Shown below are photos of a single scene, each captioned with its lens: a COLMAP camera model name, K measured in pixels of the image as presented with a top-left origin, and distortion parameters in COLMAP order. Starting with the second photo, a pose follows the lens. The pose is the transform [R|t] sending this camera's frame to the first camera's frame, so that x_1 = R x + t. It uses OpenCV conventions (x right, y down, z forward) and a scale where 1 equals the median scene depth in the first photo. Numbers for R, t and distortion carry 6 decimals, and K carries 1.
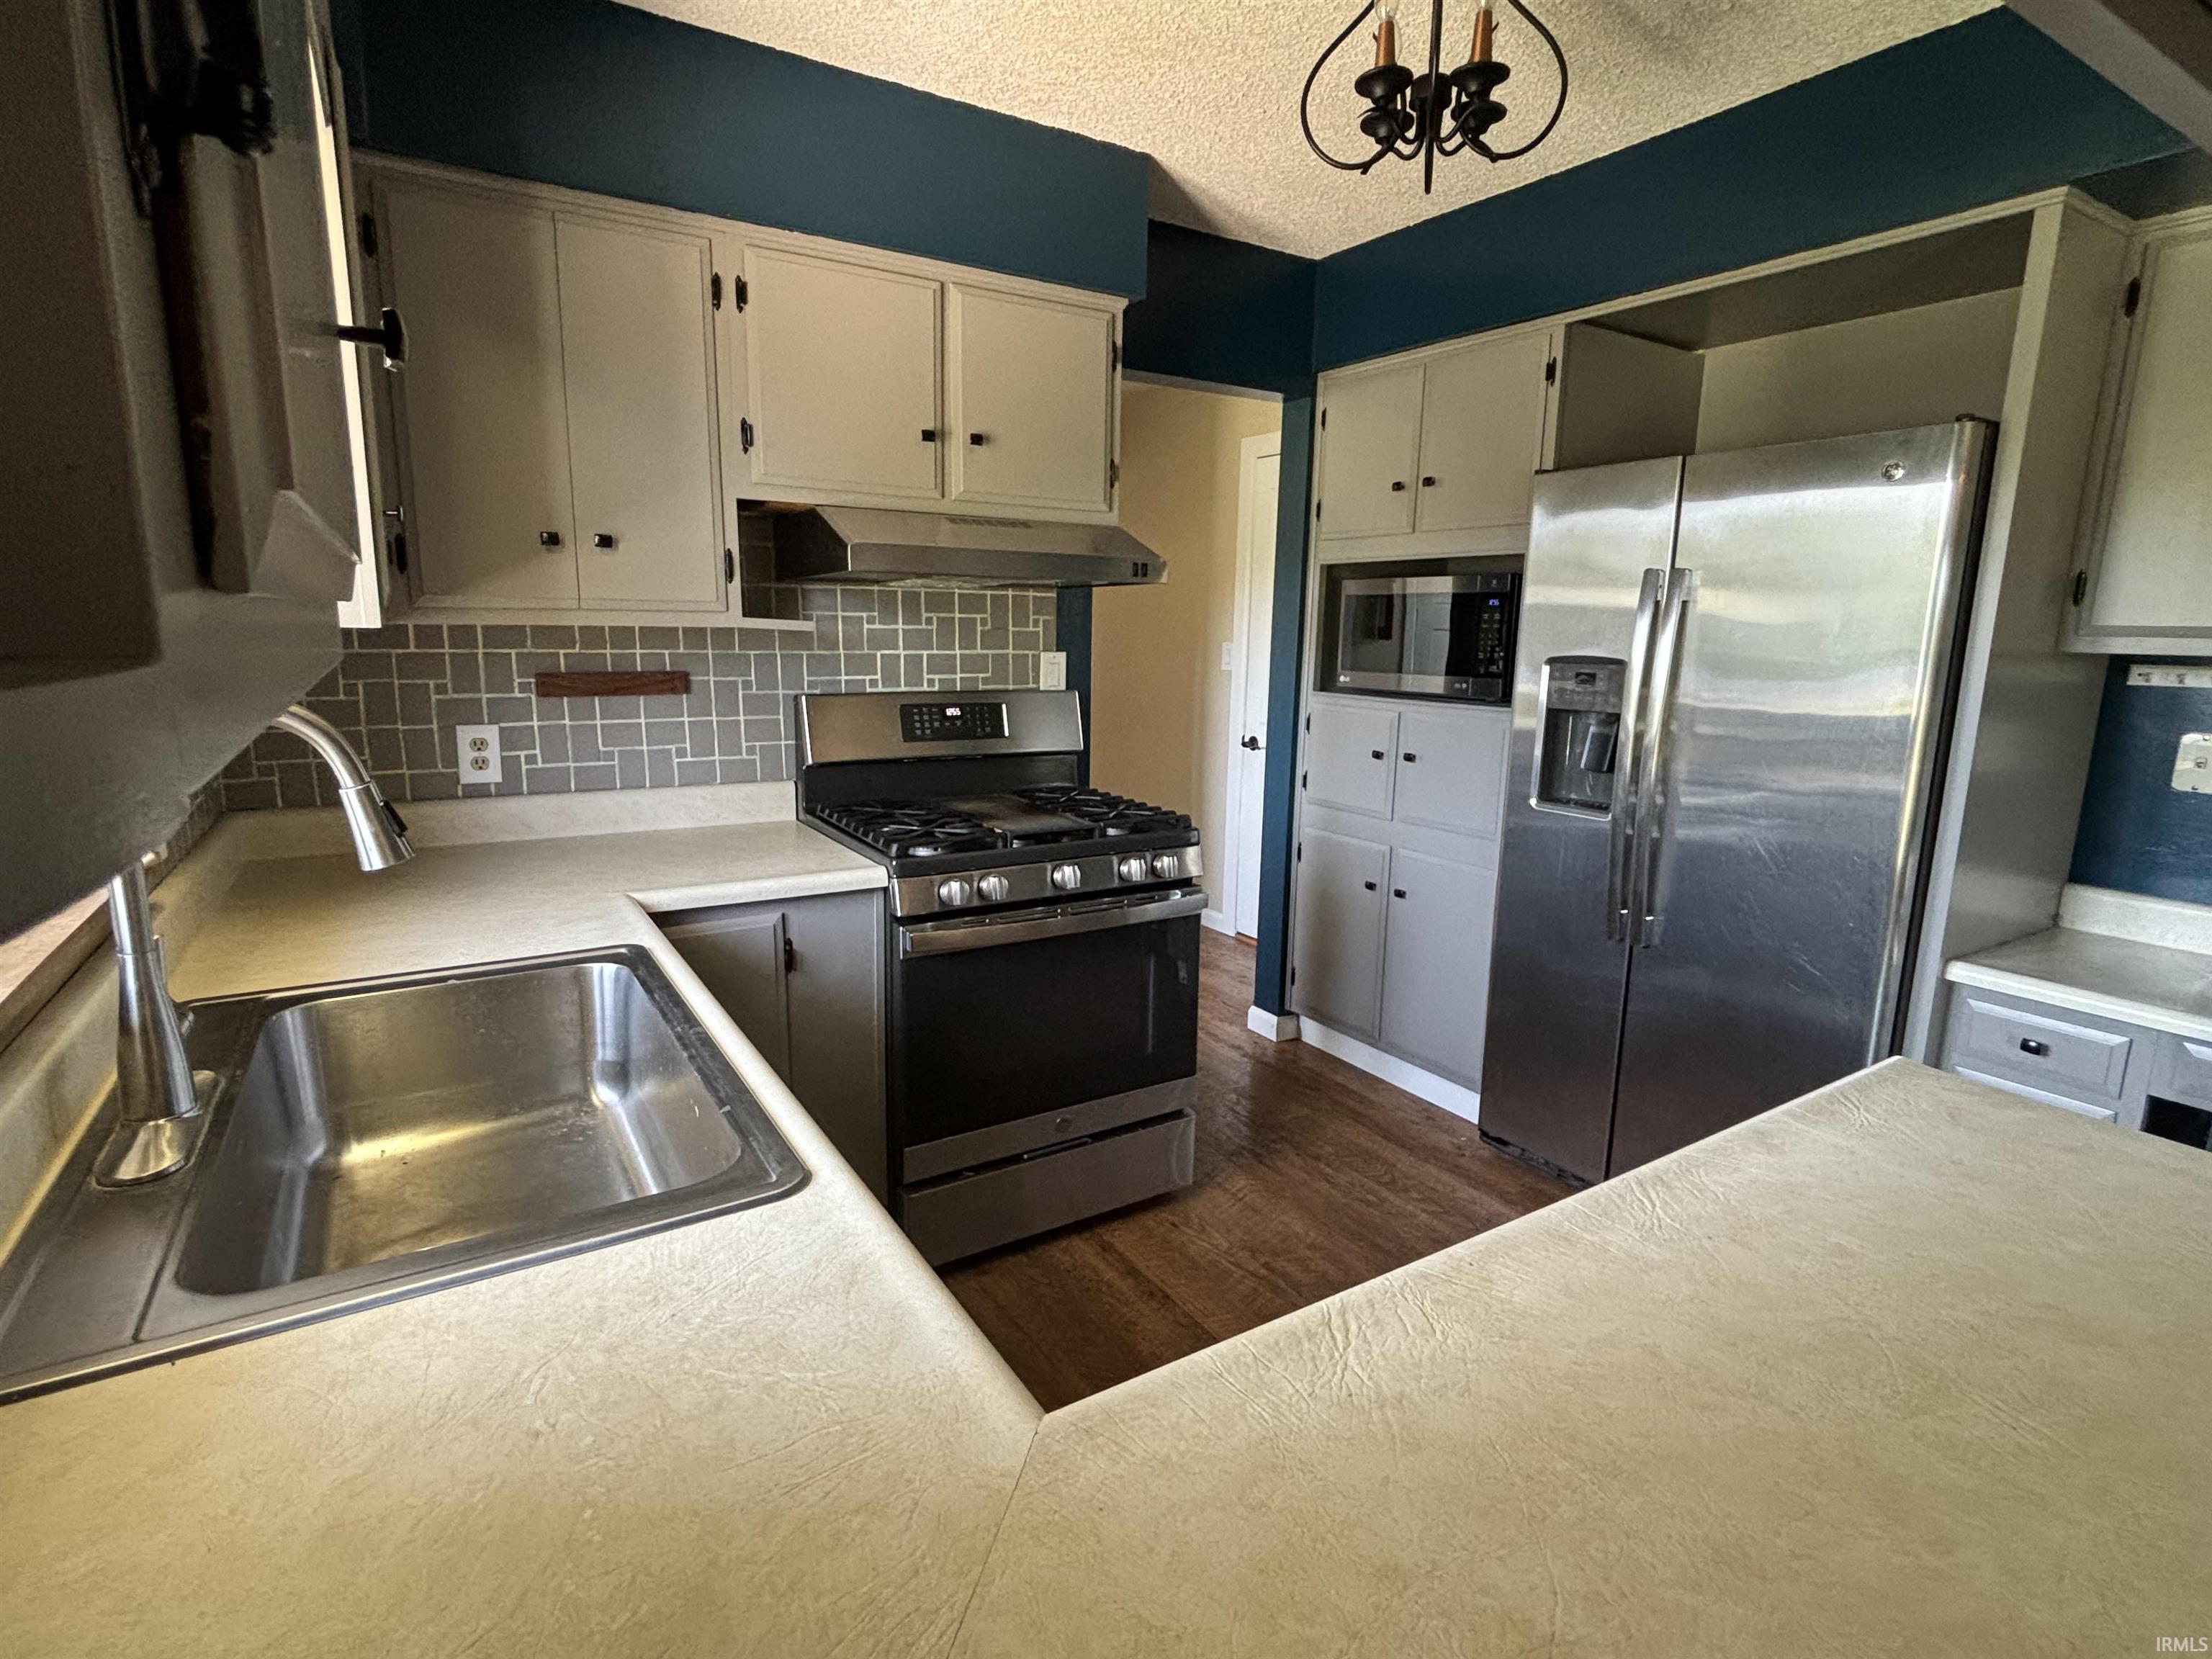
lens RADIAL K [[1115.5, 0, 1113.3], [0, 1115.5, 840.1], [0, 0, 1]] dist [0.001879, 0.001442]
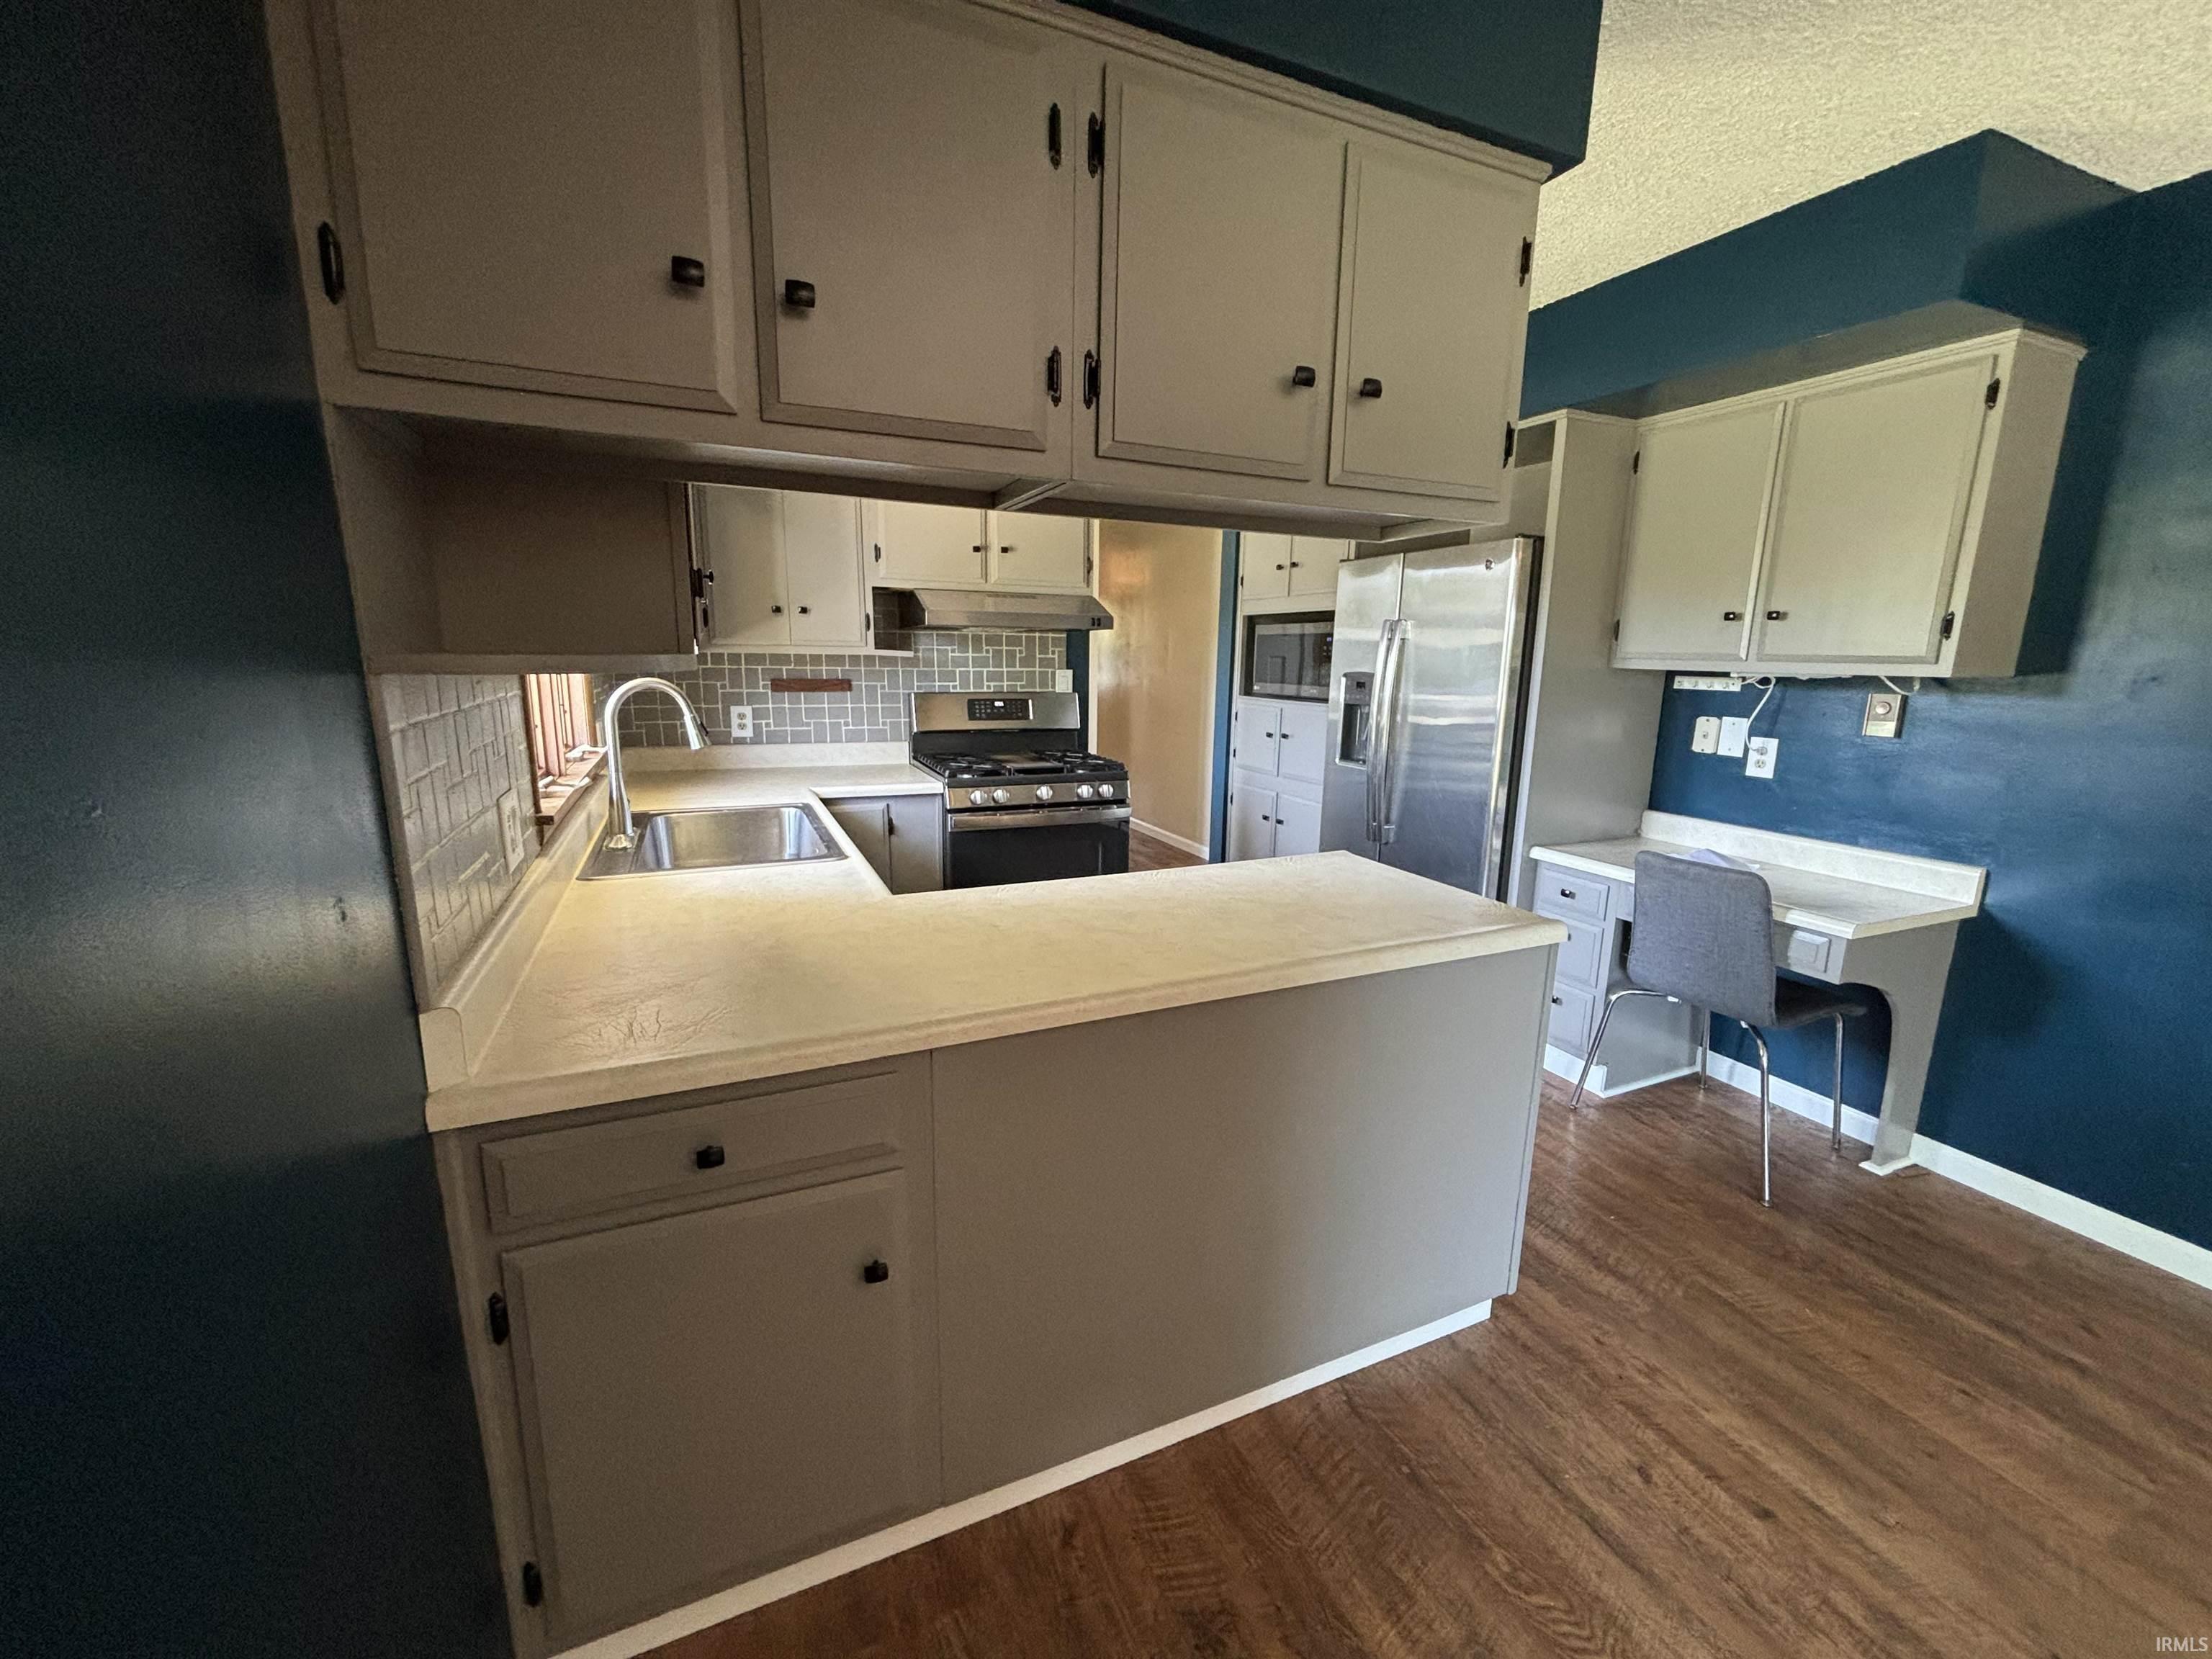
lens RADIAL K [[907.7, 0, 1116.2], [0, 907.7, 839.4], [0, 0, 1]] dist [0.019709, -0.000097]
pose [[0.990624, 0.026551, -0.134015, 0.264459], [-0.025234, 0.999615, 0.011516, 0.085684], [0.134269, -0.008027, 0.990912, -0.432416]]
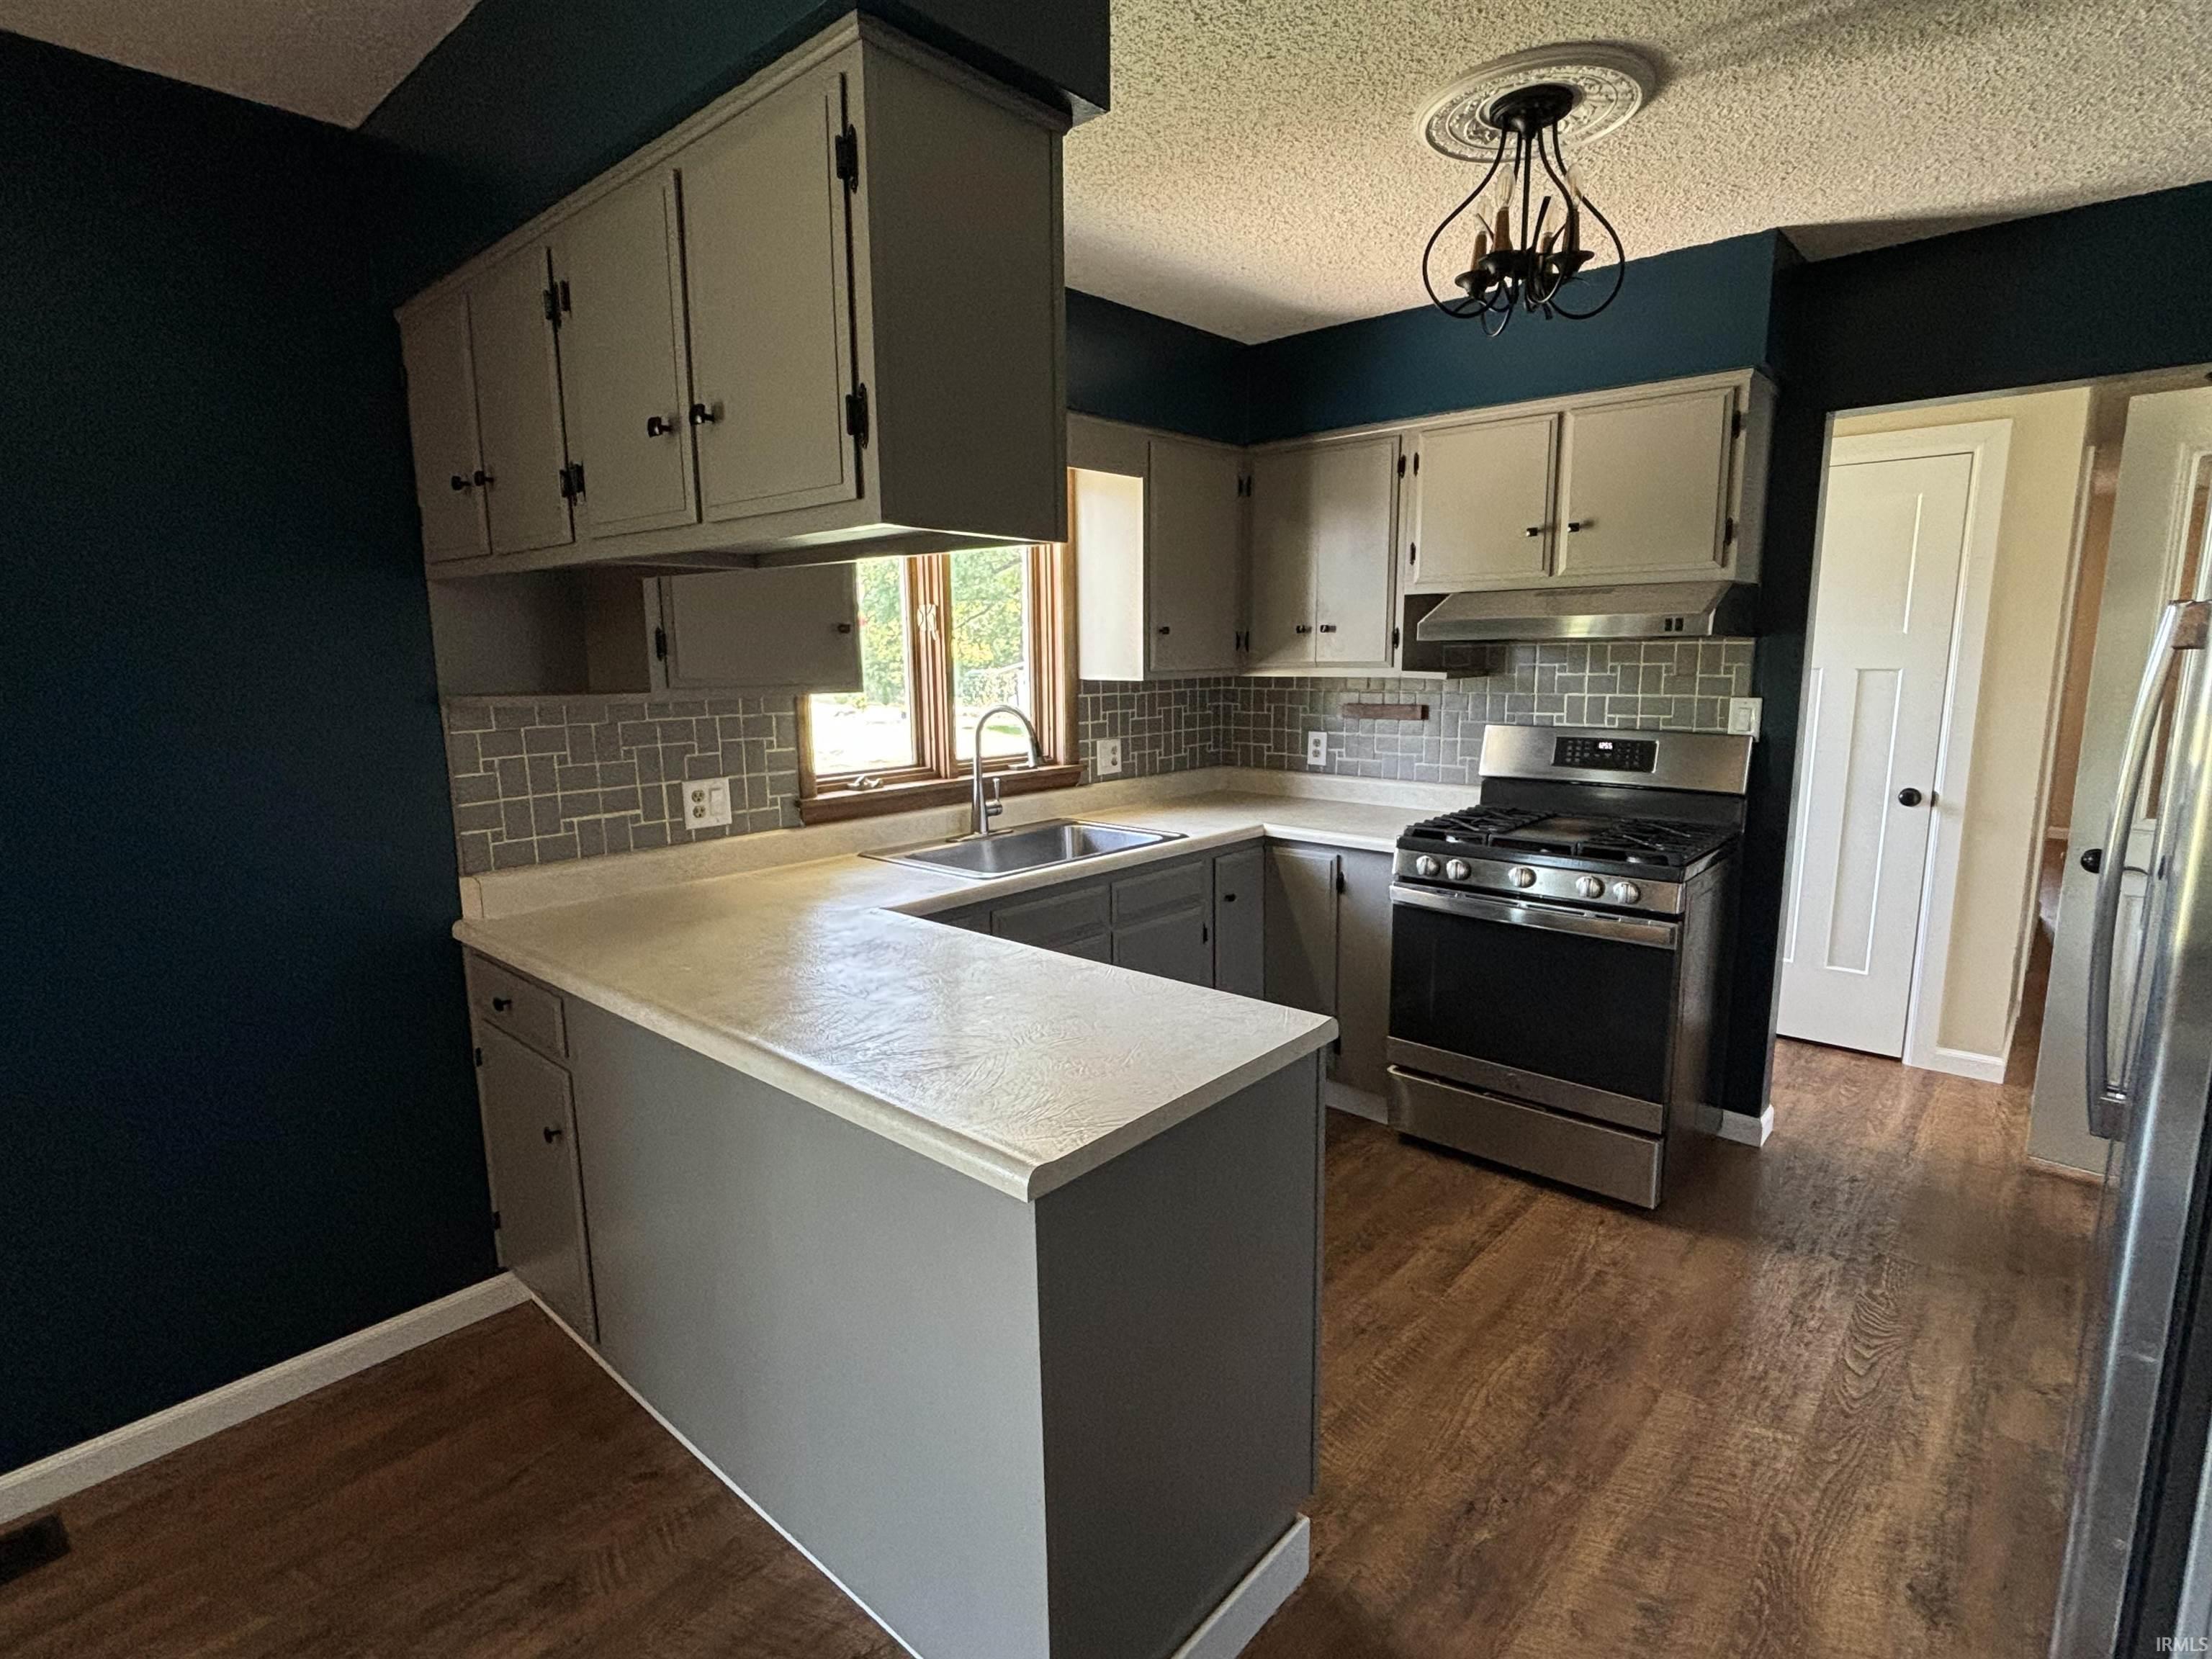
lens RADIAL K [[1115.5, 0, 1097.3], [0, 1115.5, 835.6], [0, 0, 1]] dist [0.001879, 0.001442]
pose [[0.268291, 0.139697, -0.953155, 0.976443], [-0.168255, 0.981016, 0.096420, -0.050918], [0.948531, 0.134505, 0.286702, 0.180166]]
